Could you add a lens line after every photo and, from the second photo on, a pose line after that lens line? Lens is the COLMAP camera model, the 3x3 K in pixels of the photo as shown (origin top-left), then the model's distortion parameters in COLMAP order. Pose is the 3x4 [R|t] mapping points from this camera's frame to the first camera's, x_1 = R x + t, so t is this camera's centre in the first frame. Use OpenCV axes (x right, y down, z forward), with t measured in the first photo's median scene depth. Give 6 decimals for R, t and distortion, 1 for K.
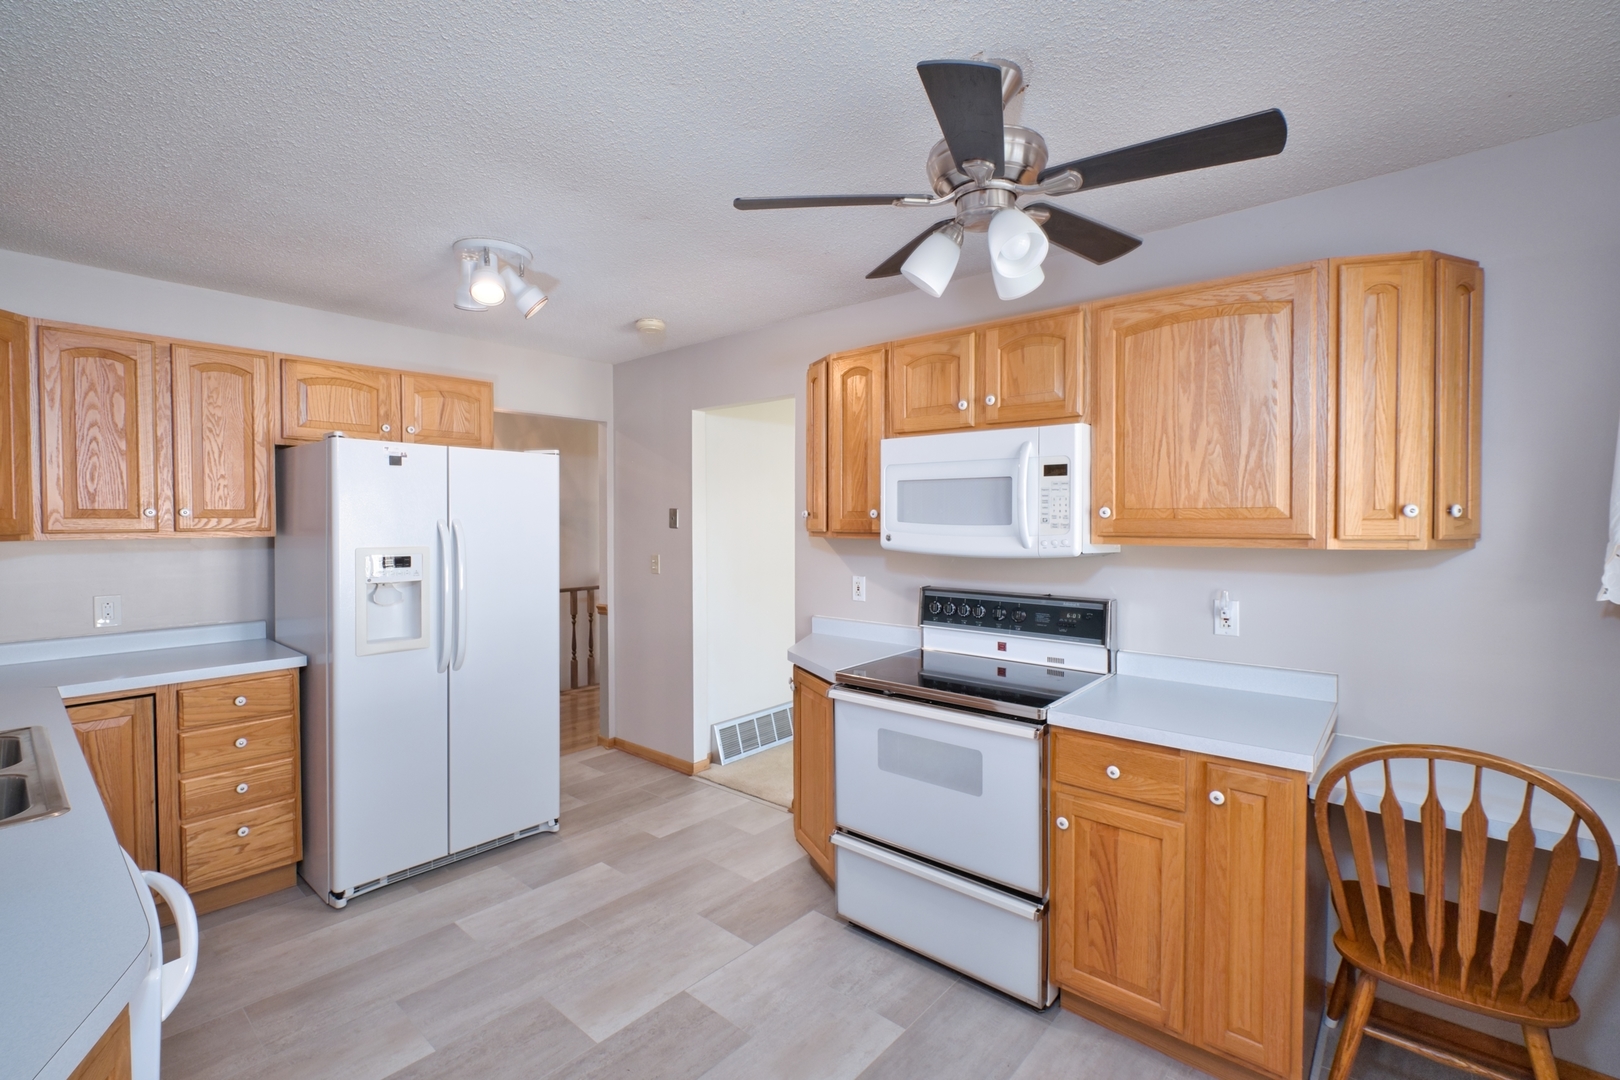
lens RADIAL K [[719.1, 0, 808.5], [0, 719.1, 529.0], [0, 0, 1]] dist [-0.002159, 0.000315]
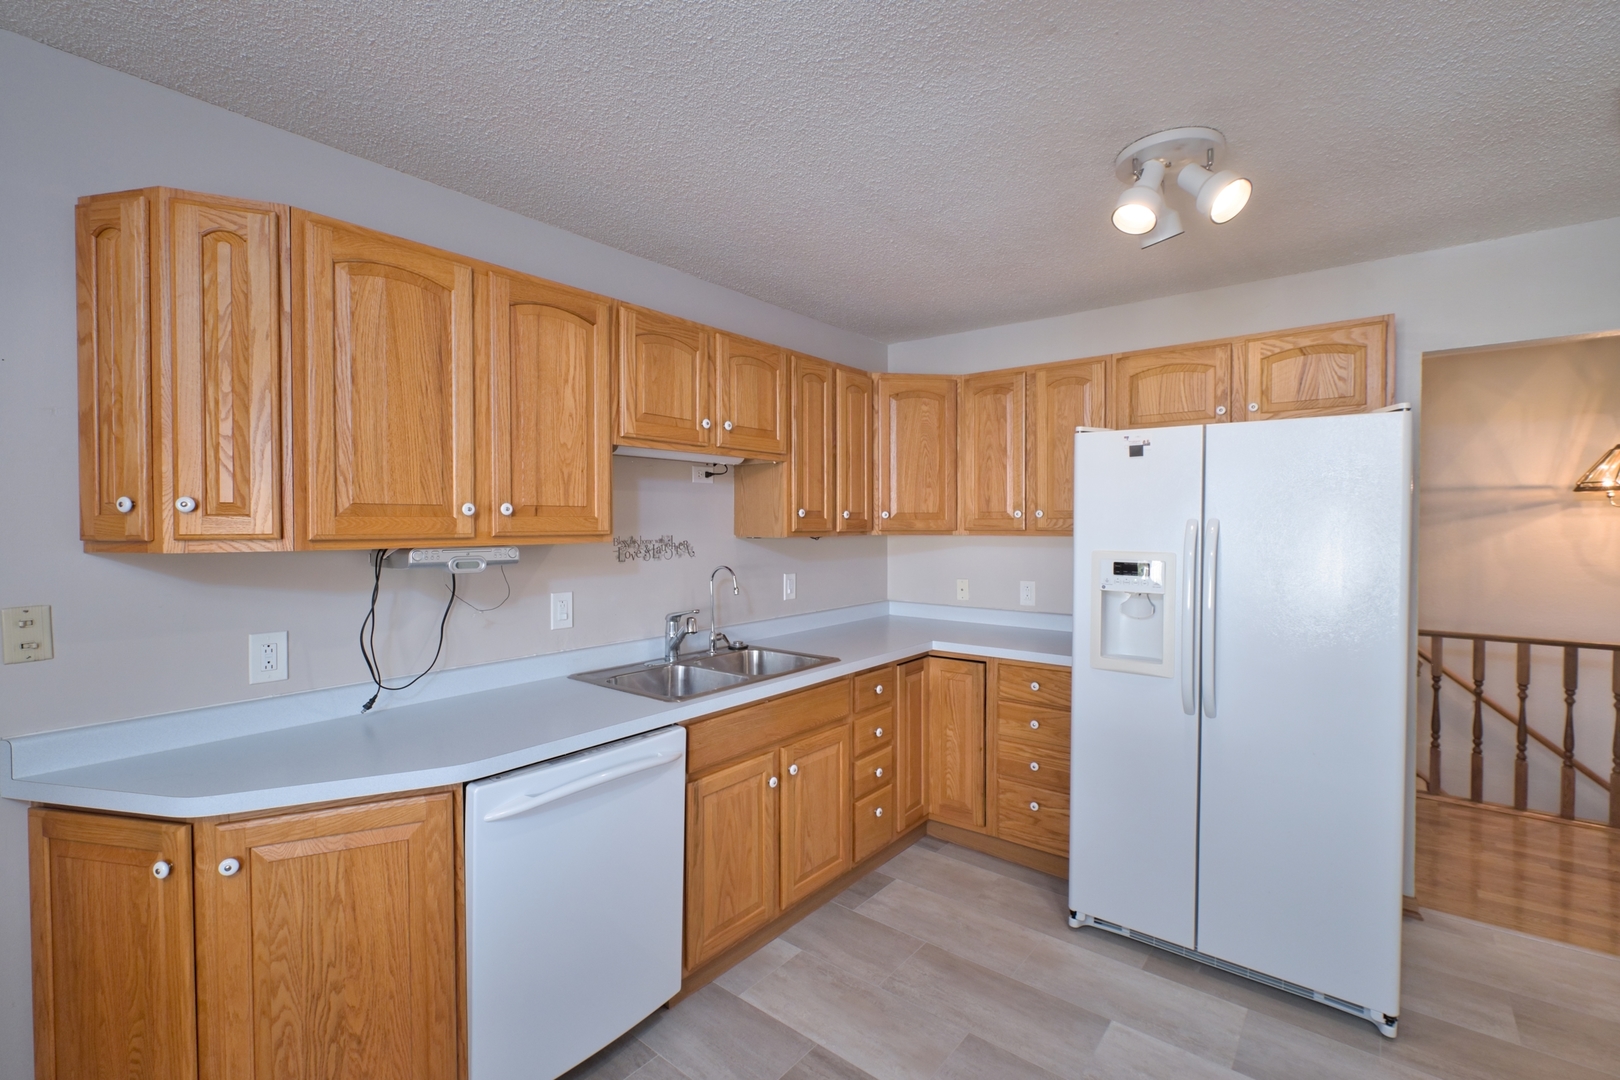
lens RADIAL K [[719.1, 0, 808.5], [0, 719.1, 529.0], [0, 0, 1]] dist [-0.002159, 0.000315]
pose [[0.045109, 0.012585, -0.998903, 0.274192], [-0.015734, 0.999806, 0.011886, -0.006324], [0.998858, 0.015181, 0.045298, 0.589547]]
